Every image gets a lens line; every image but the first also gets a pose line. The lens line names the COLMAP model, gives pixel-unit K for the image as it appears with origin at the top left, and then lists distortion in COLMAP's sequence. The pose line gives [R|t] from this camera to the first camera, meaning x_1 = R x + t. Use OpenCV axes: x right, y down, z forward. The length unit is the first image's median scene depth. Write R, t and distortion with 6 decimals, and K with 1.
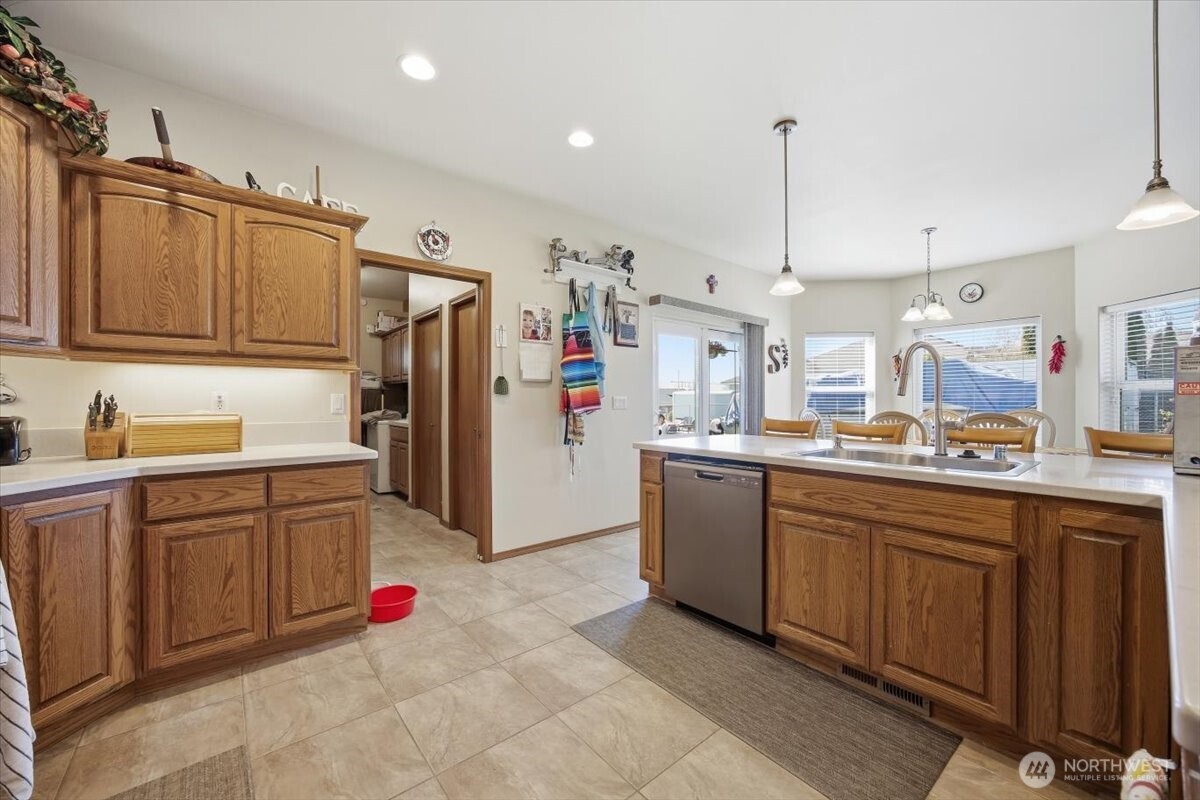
lens RADIAL K [[472.8, 0, 605.6], [0, 472.8, 398.3], [0, 0, 1]] dist [-0.009746, 0.001439]
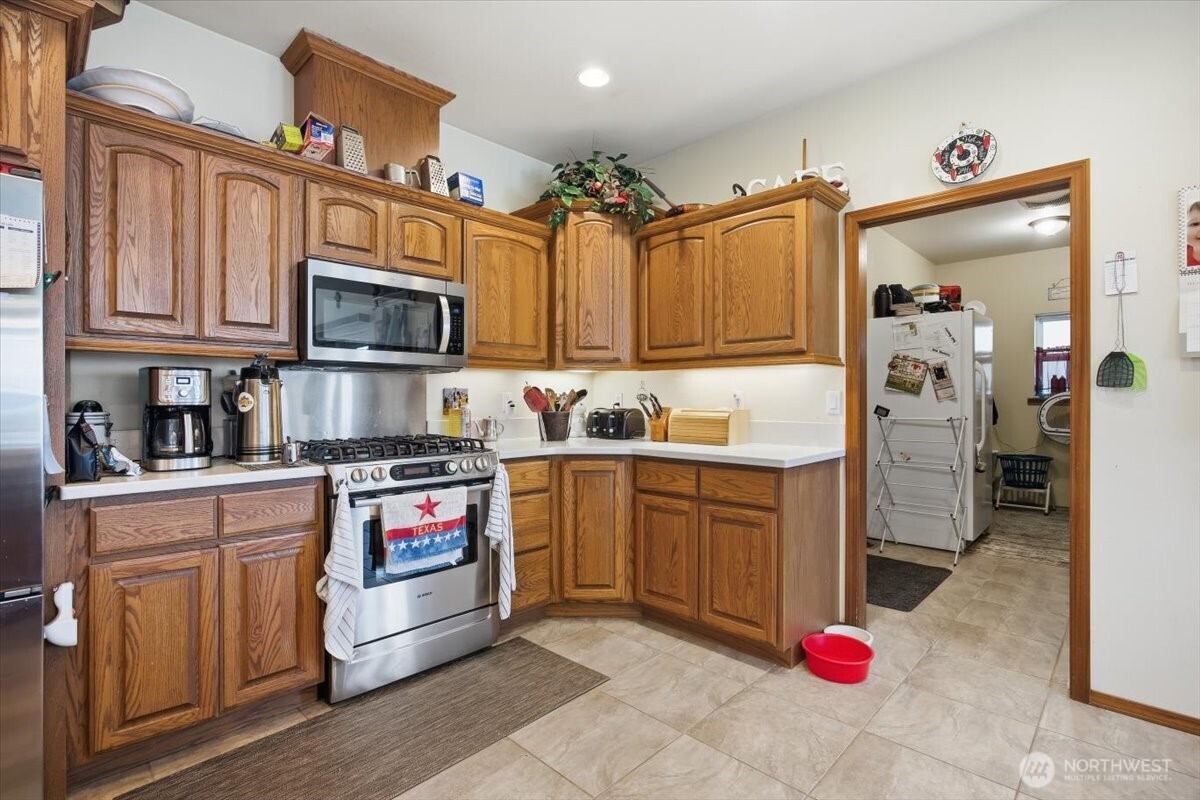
lens RADIAL K [[563.2, 0, 602.3], [0, 563.2, 397.8], [0, 0, 1]] dist [-0.016962, 0.001320]
pose [[0.091692, 0.001283, -0.995787, 0.485296], [0.003300, 0.999993, 0.001592, -0.000611], [0.995782, -0.003433, 0.091687, 0.591069]]
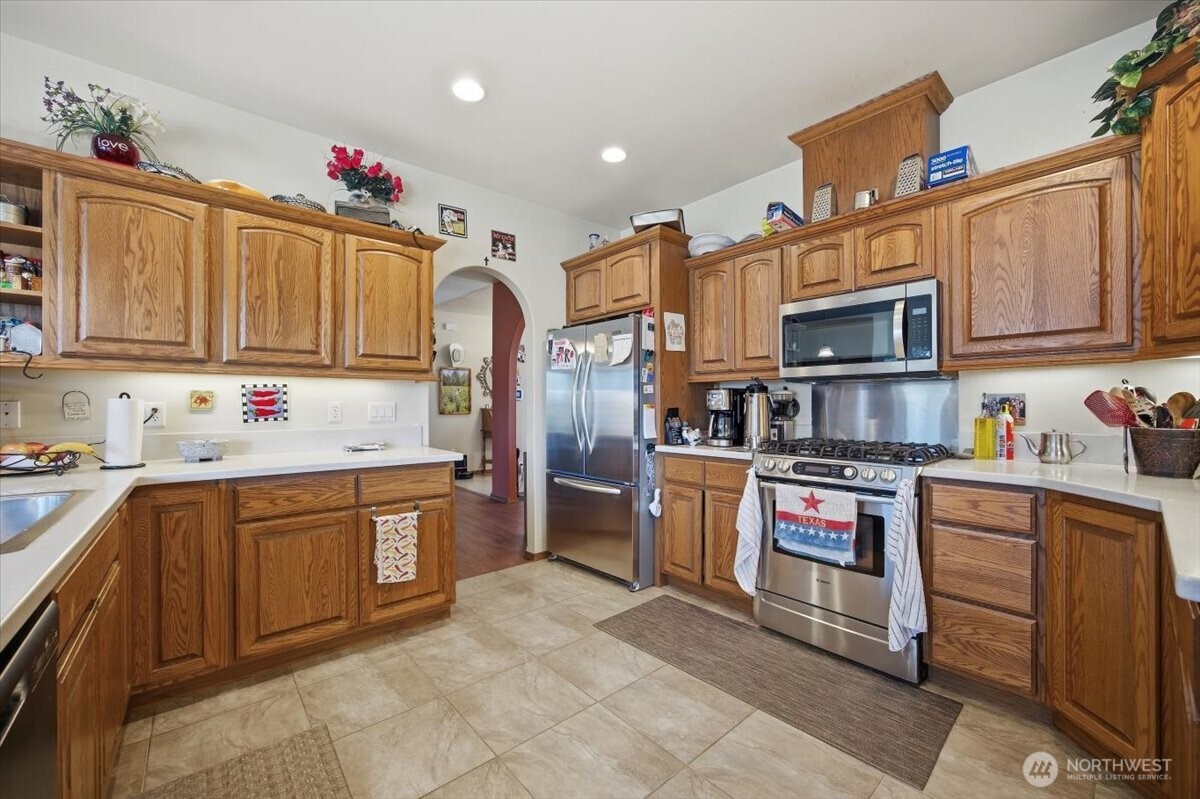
lens RADIAL K [[472.8, 0, 603.7], [0, 472.8, 406.4], [0, 0, 1]] dist [-0.009746, 0.001439]
pose [[-0.999950, 0.003324, -0.009469, -0.107909], [0.003332, 0.999994, -0.000829, 0.000902], [0.009467, -0.000860, -0.999955, 1.321383]]
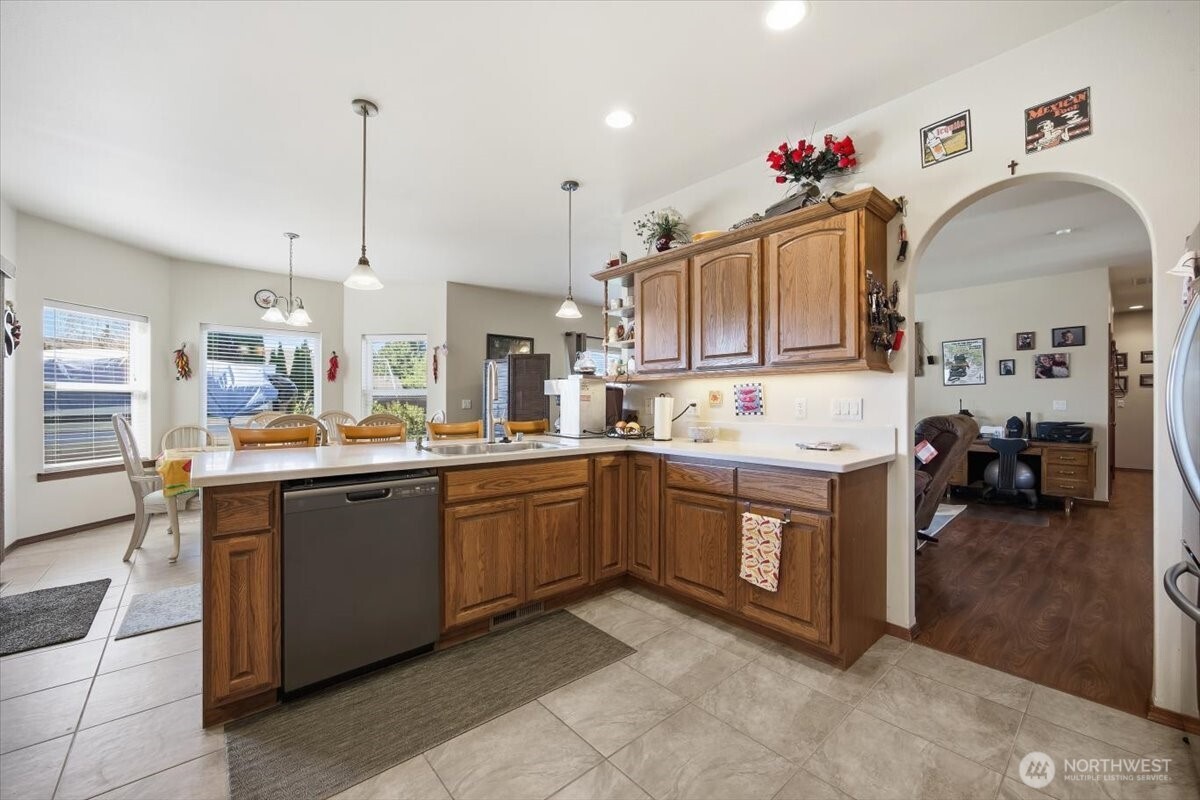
lens RADIAL K [[476.3, 0, 604.7], [0, 476.3, 401.6], [0, 0, 1]] dist [-0.003602, 0.000394]
pose [[-0.022552, 0.001784, 0.999744, -0.650428], [-0.004427, 0.999988, -0.001884, -0.000658], [-0.999736, -0.004468, -0.022543, 0.642062]]
